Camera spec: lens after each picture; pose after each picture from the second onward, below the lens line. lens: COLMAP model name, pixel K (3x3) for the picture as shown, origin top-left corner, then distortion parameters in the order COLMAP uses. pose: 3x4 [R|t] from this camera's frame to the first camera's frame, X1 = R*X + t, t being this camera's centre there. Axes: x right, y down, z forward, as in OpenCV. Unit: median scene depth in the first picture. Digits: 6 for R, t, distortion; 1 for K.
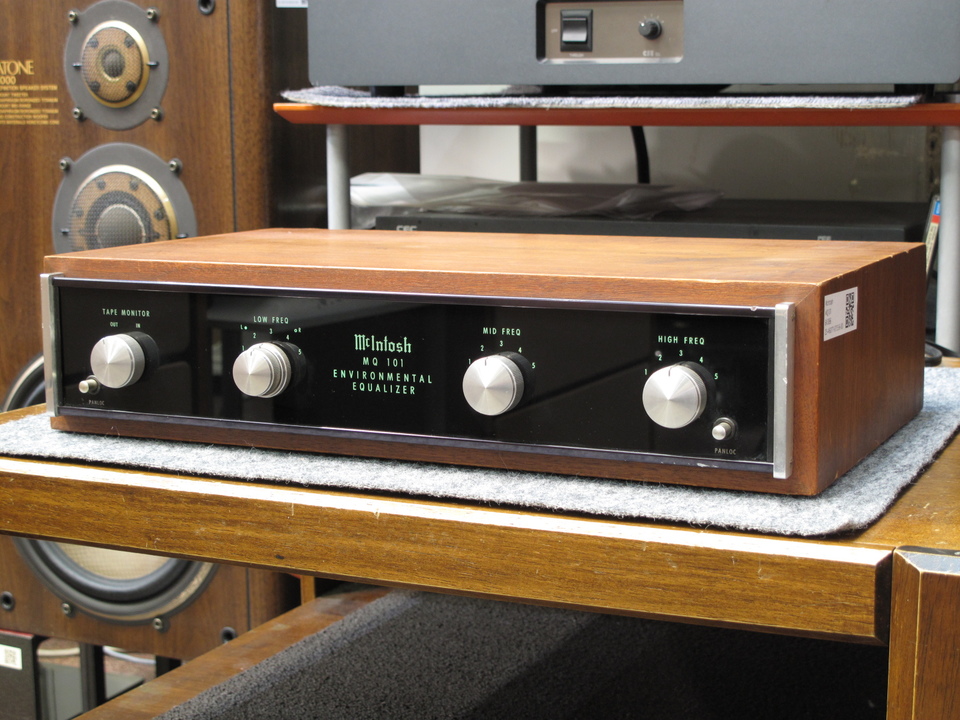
lens RADIAL K [[1782.5, 0, 480.0], [0, 1782.5, 360.0], [0, 0, 1]] dist [-0.033208, -0.083597]
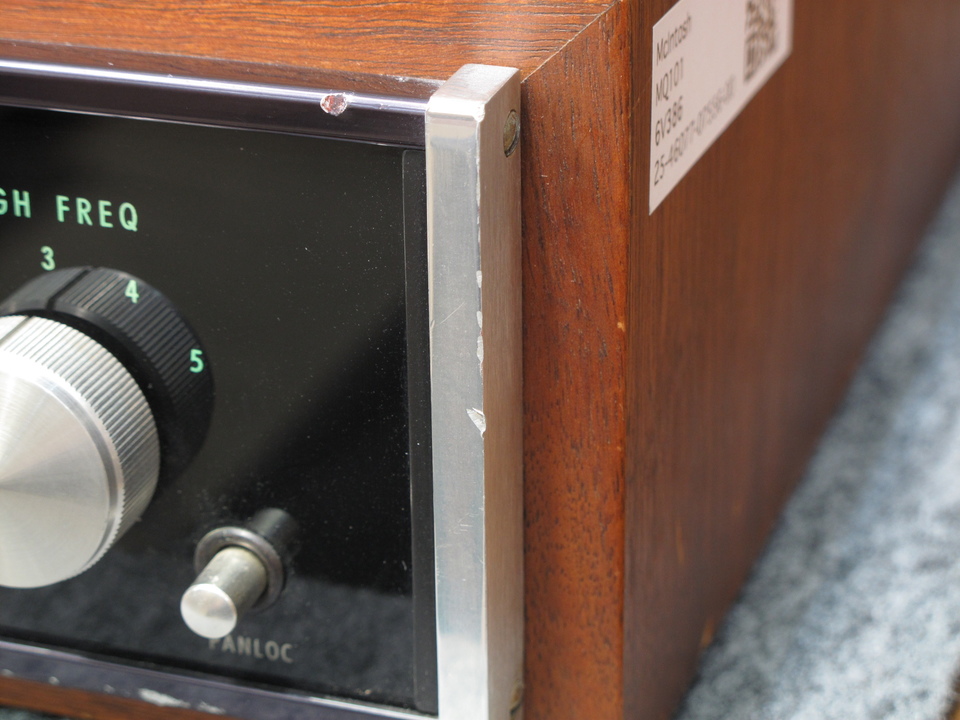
lens RADIAL K [[2849.4, 0, 480.0], [0, 2849.4, 360.0], [0, 0, 1]] dist [-0.103348, -0.299908]
pose [[0.994380, -0.041714, 0.097304, 0.136645], [0.014175, 0.963287, 0.268098, -0.093359], [-0.104915, -0.265212, 0.958465, 0.652747]]
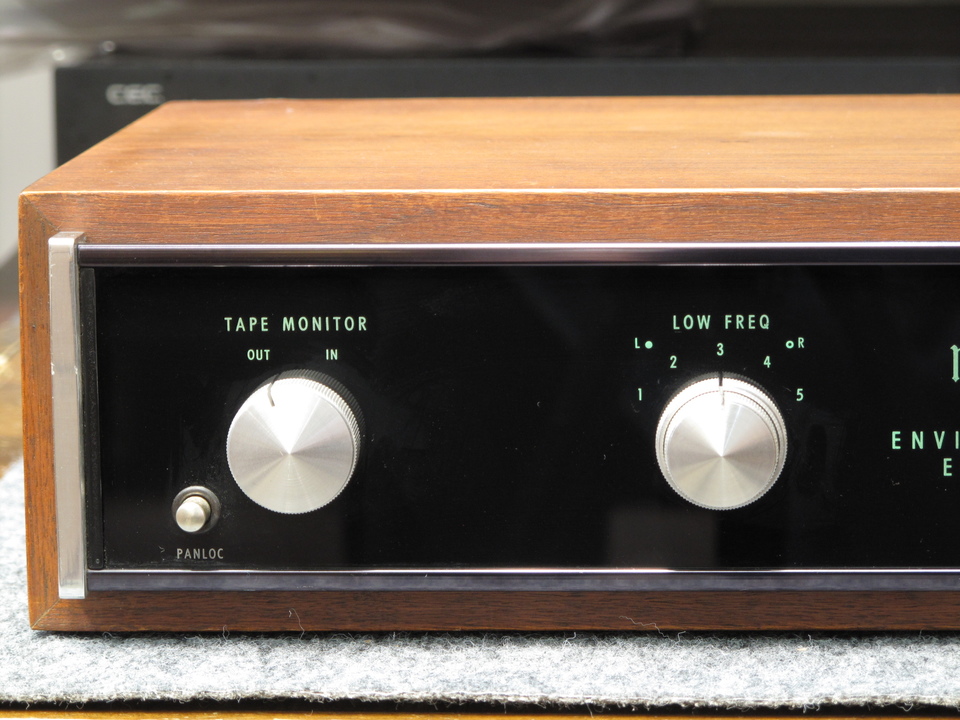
lens RADIAL K [[3632.7, 0, 480.0], [0, 3632.7, 360.0], [0, 0, 1]] dist [-0.069552, -0.979952]
pose [[0.918456, -0.057801, 0.391277, -0.325547], [0.056763, 0.998286, 0.014229, -0.018823], [-0.391429, 0.009141, 0.920163, 0.156650]]
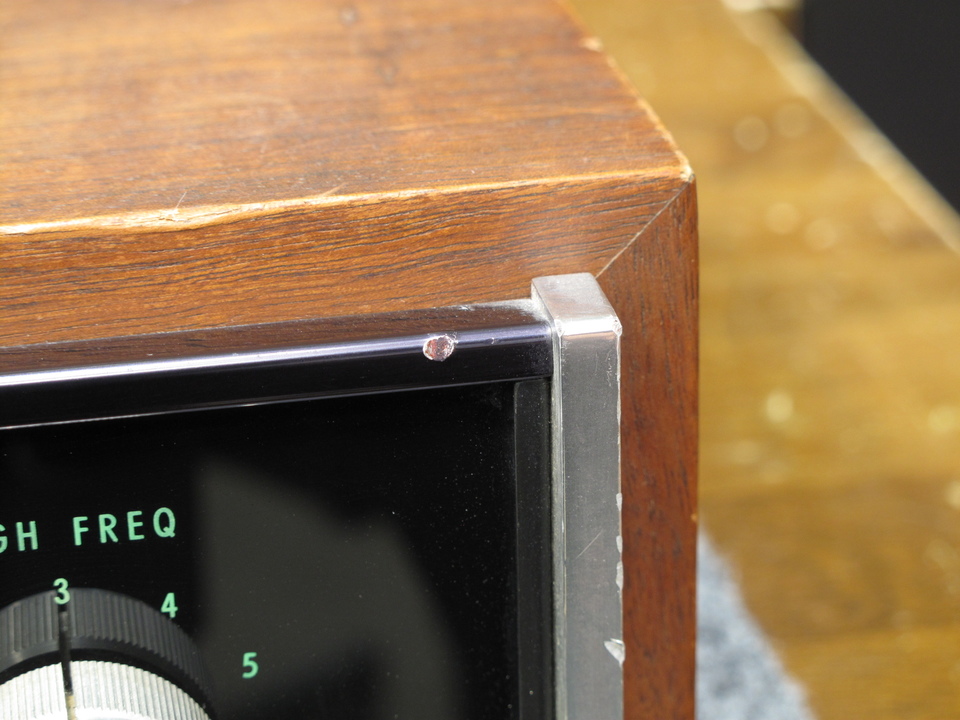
lens RADIAL K [[2849.4, 0, 480.0], [0, 2849.4, 360.0], [0, 0, 1]] dist [-0.103348, -0.299908]
pose [[0.819323, -0.230655, 0.524888, -0.011483], [0.103530, 0.959976, 0.260244, -0.111303], [-0.563907, -0.158882, 0.810411, 0.740023]]
